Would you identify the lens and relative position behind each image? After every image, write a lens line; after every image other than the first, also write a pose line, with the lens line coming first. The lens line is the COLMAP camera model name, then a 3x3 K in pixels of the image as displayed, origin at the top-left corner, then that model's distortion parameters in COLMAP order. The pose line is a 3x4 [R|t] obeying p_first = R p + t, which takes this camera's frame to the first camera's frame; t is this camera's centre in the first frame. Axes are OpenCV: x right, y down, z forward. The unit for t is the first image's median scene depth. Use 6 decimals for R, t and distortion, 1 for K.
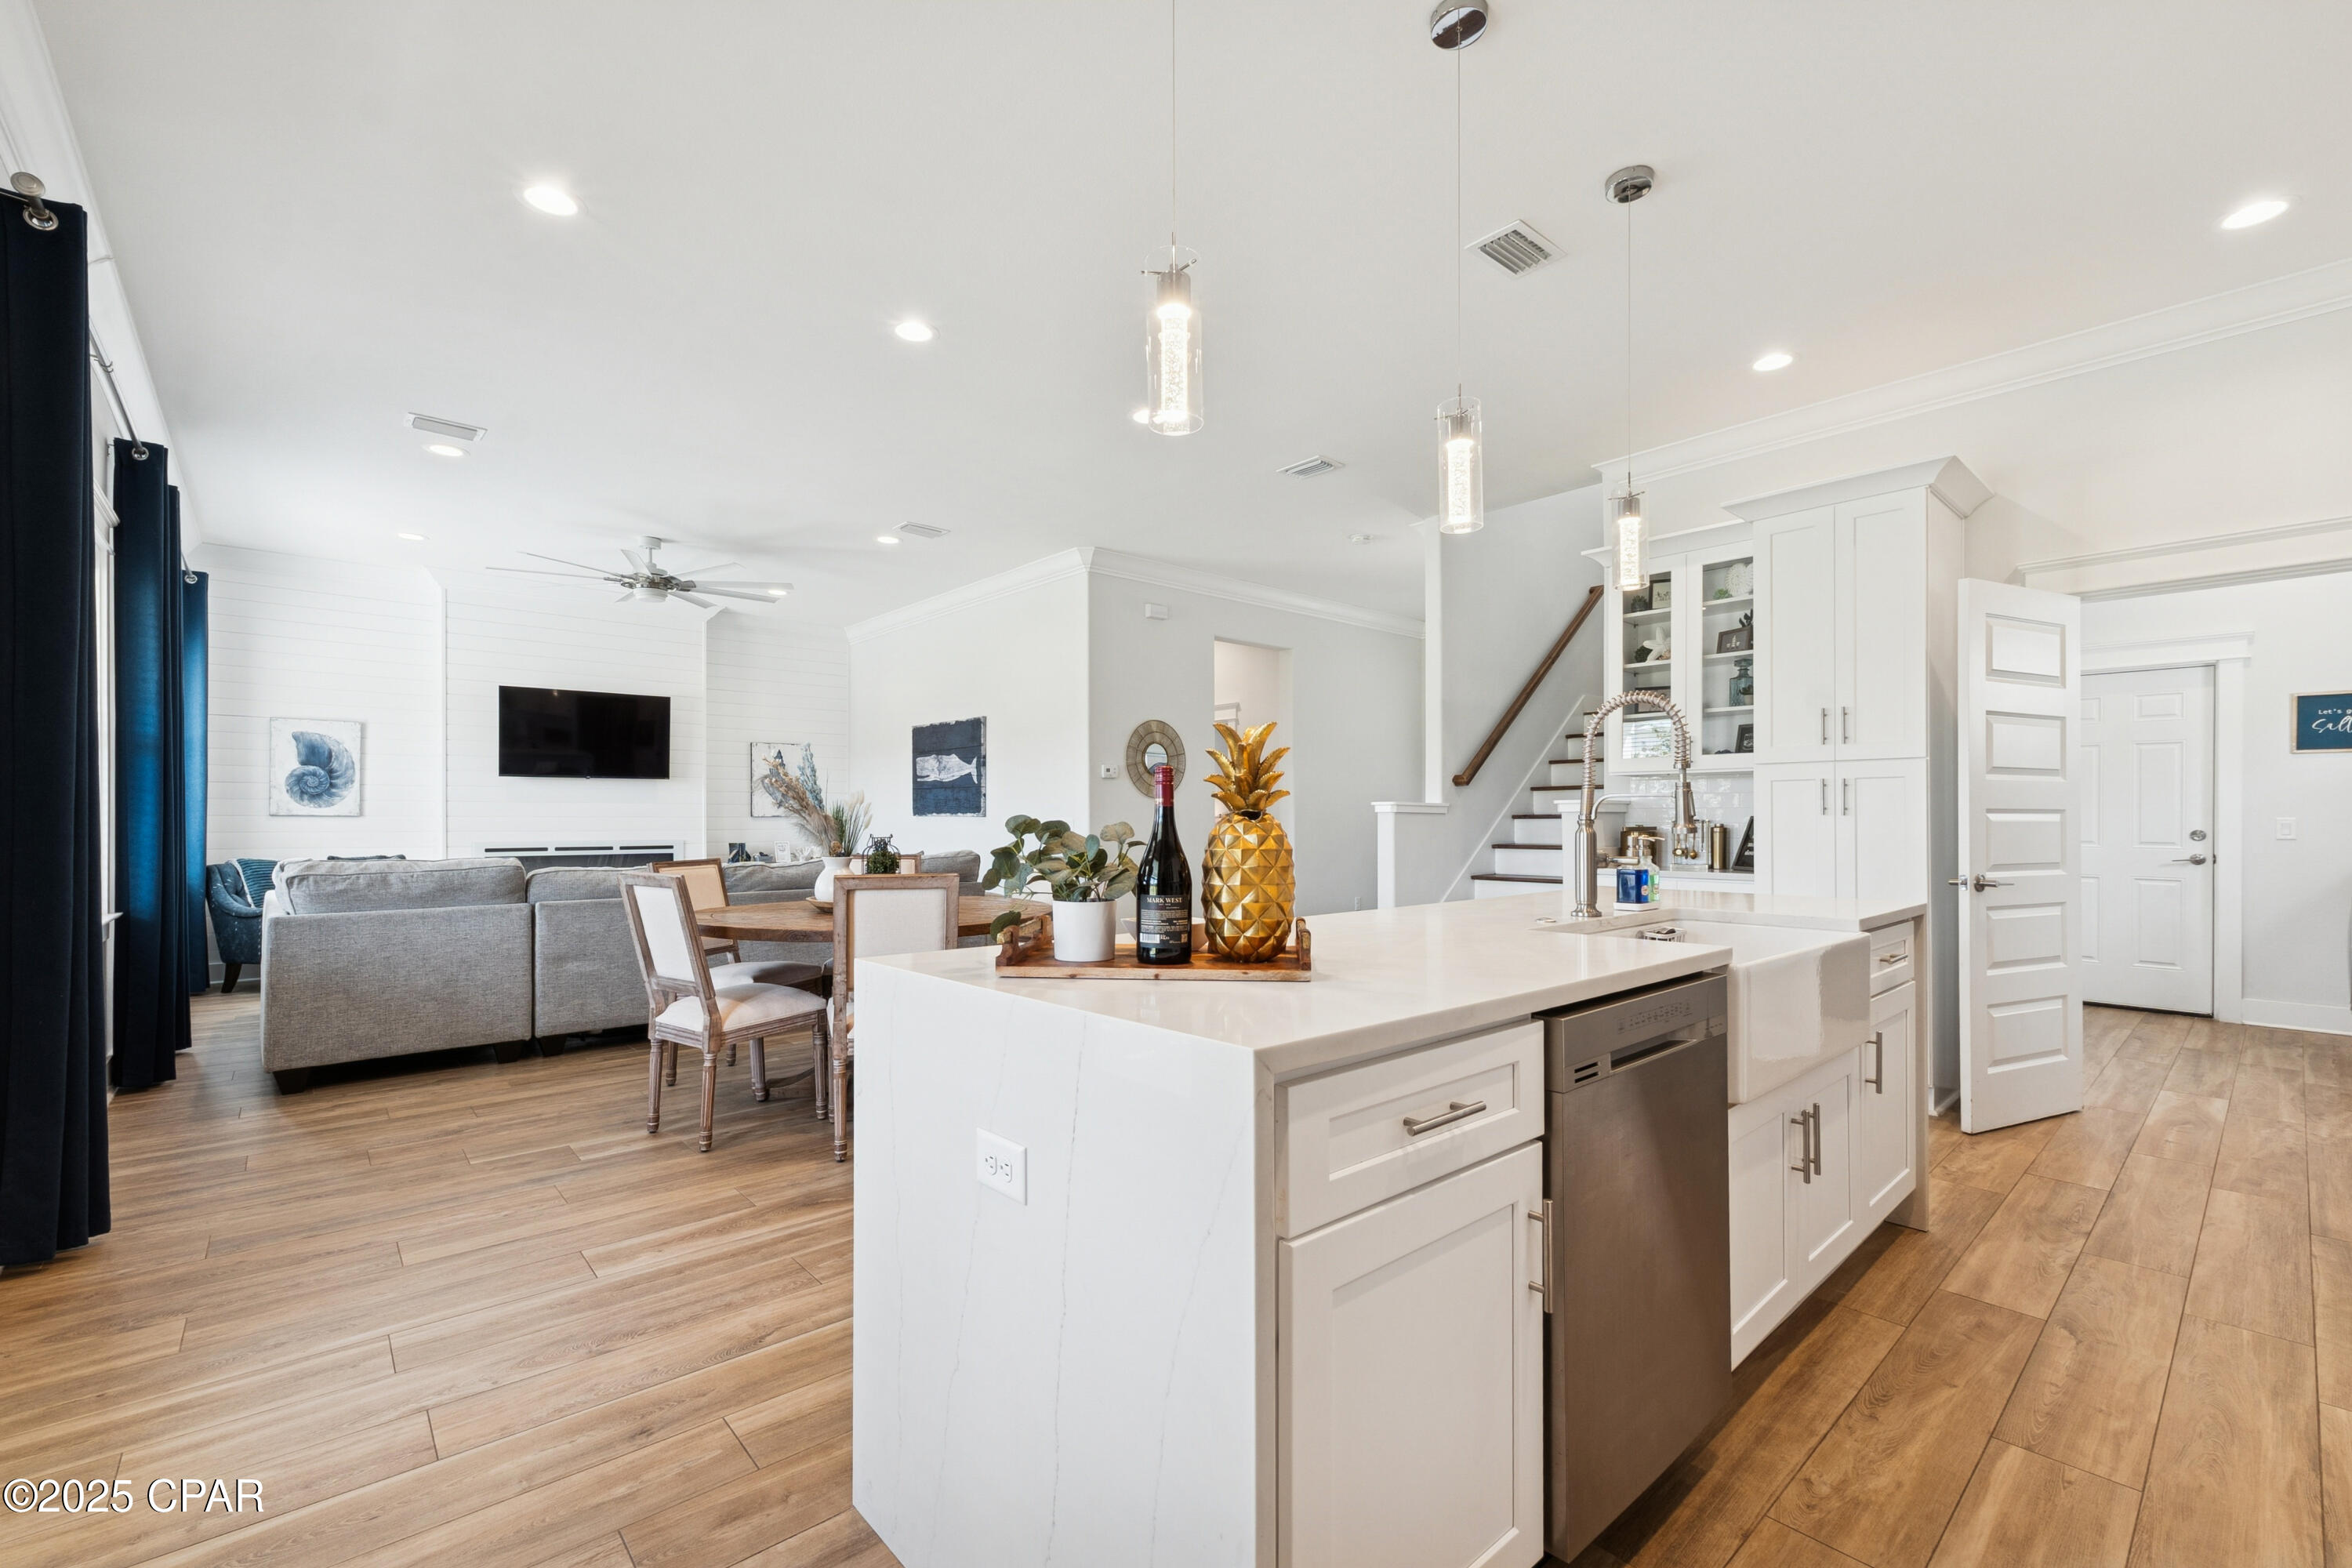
lens RADIAL K [[993.2, 0, 1181.2], [0, 993.2, 805.4], [0, 0, 1]] dist [0.004657, -0.000635]
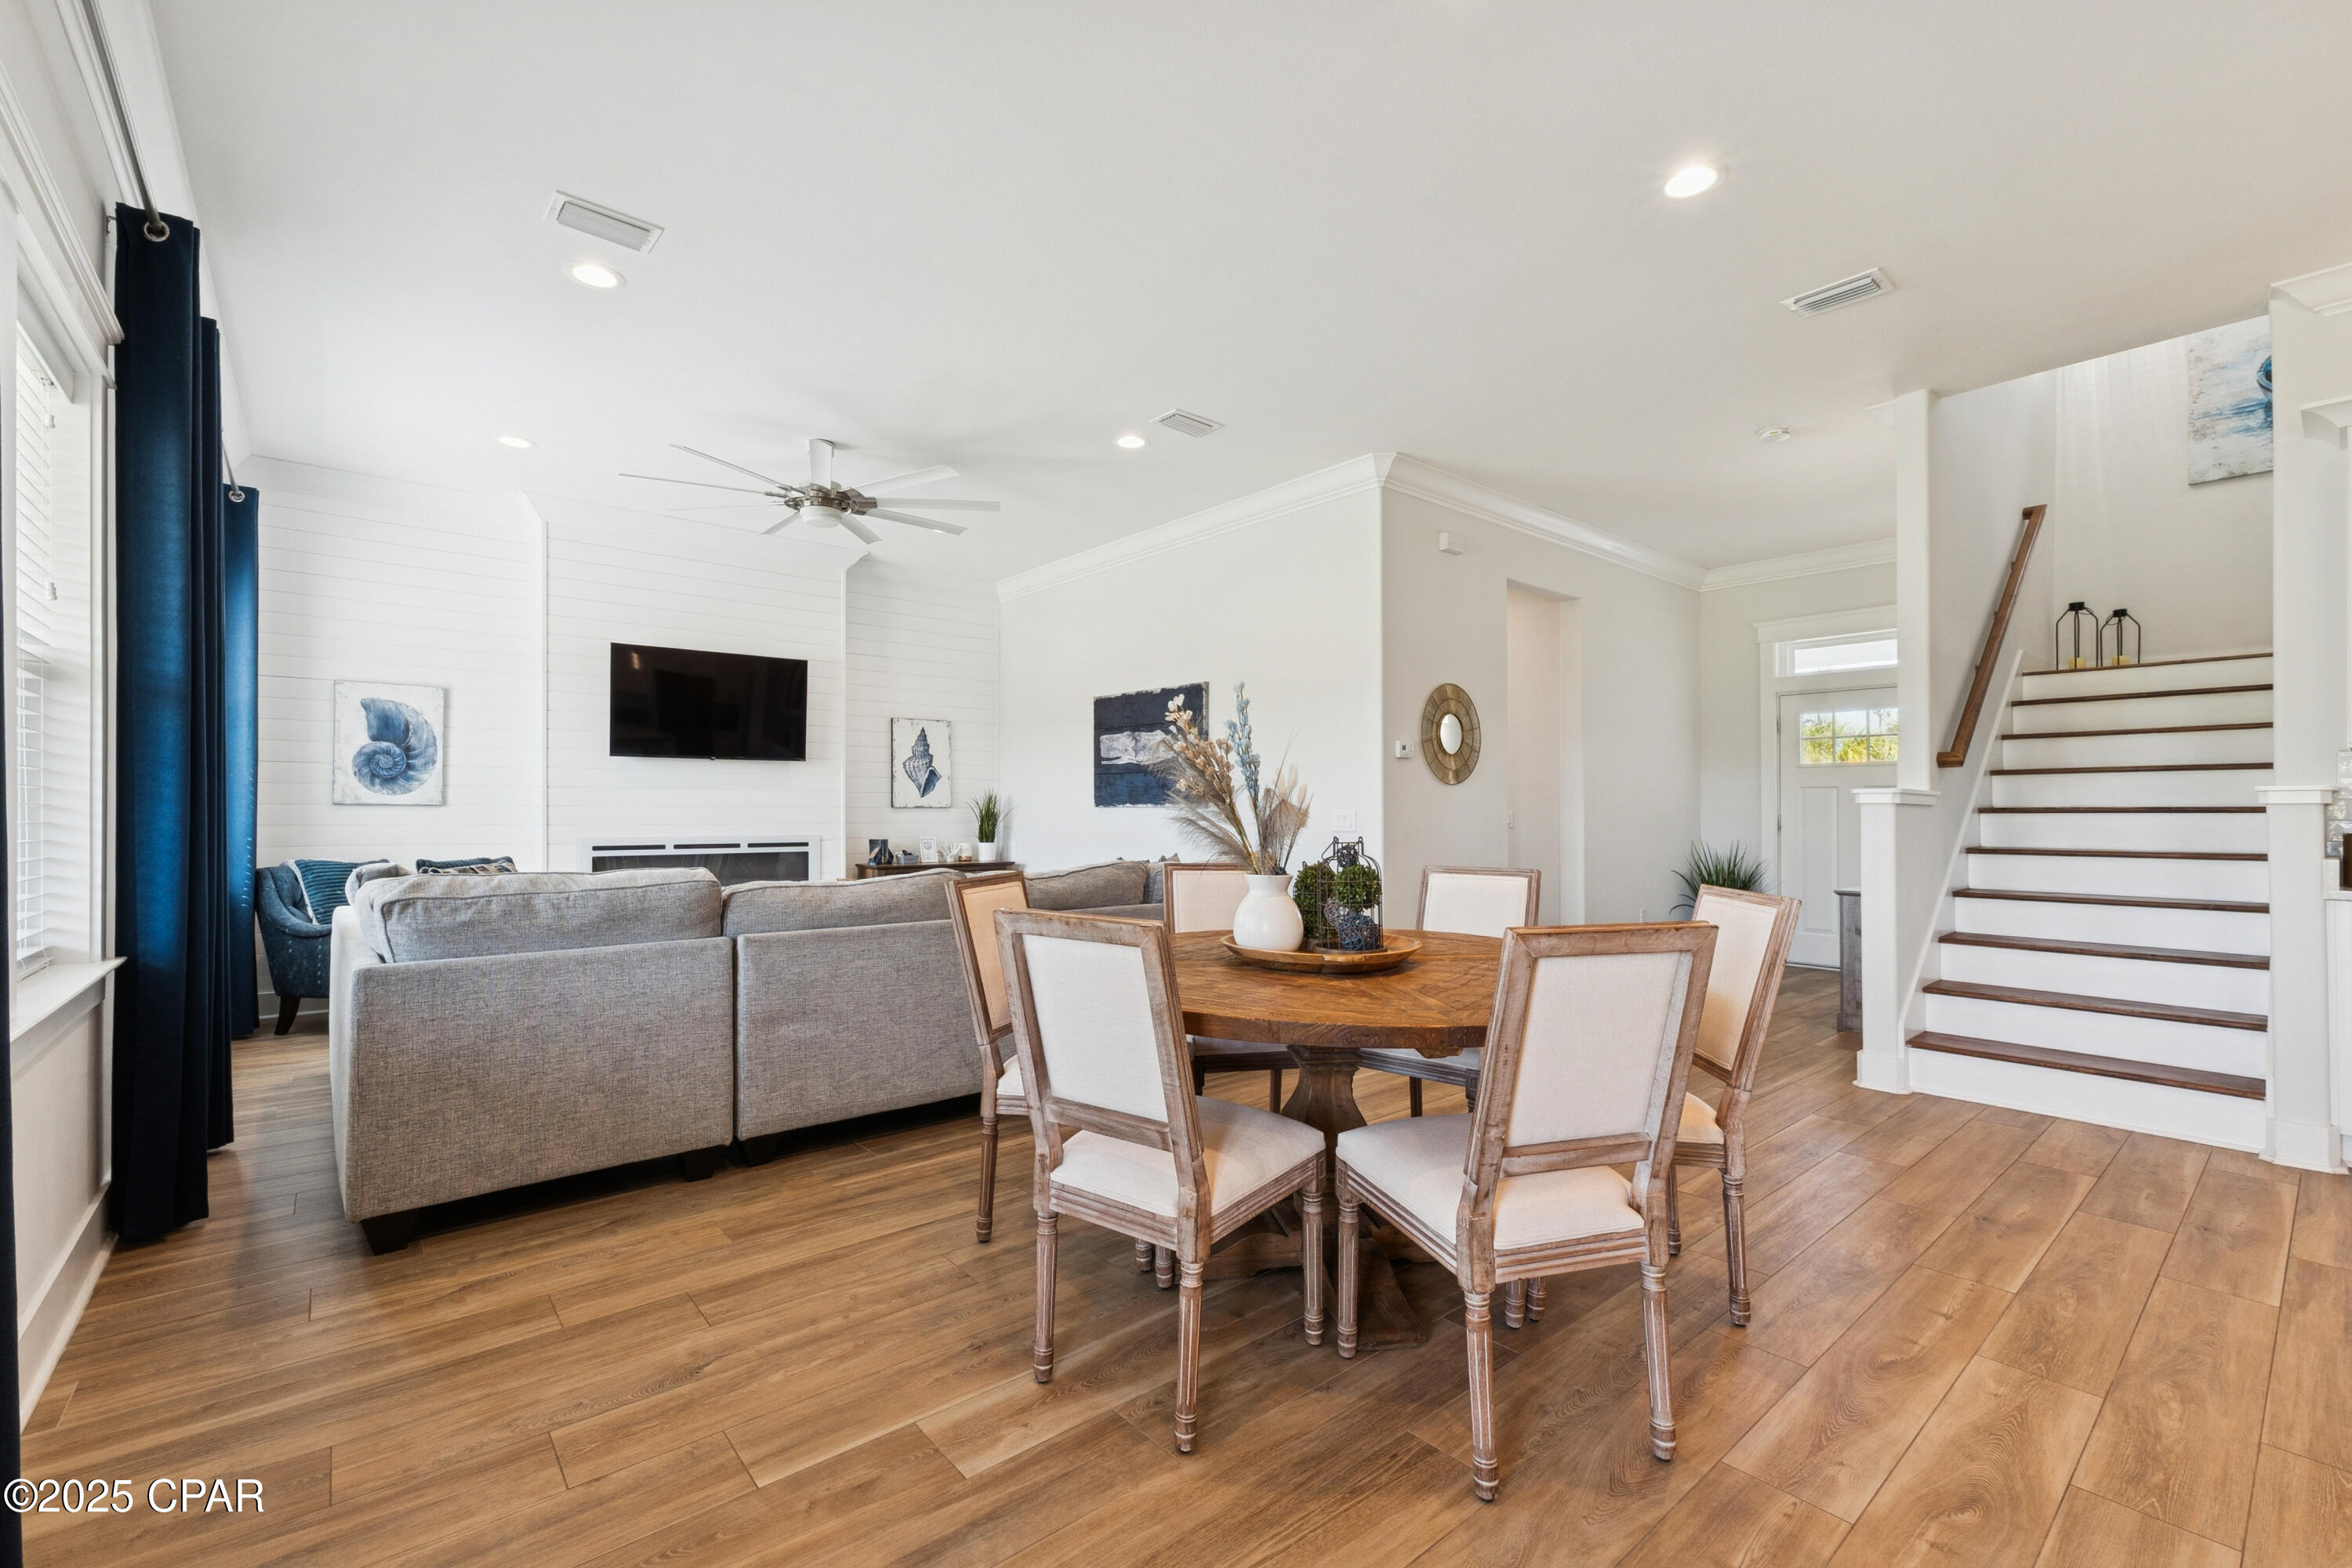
lens RADIAL K [[993.2, 0, 1172.2], [0, 993.2, 796.4], [0, 0, 1]] dist [0.004657, -0.000635]
pose [[0.999545, 0.002425, -0.030073, -0.325431], [-0.002449, 0.999997, -0.000747, 0.004295], [0.030071, 0.000821, 0.999547, 0.331678]]
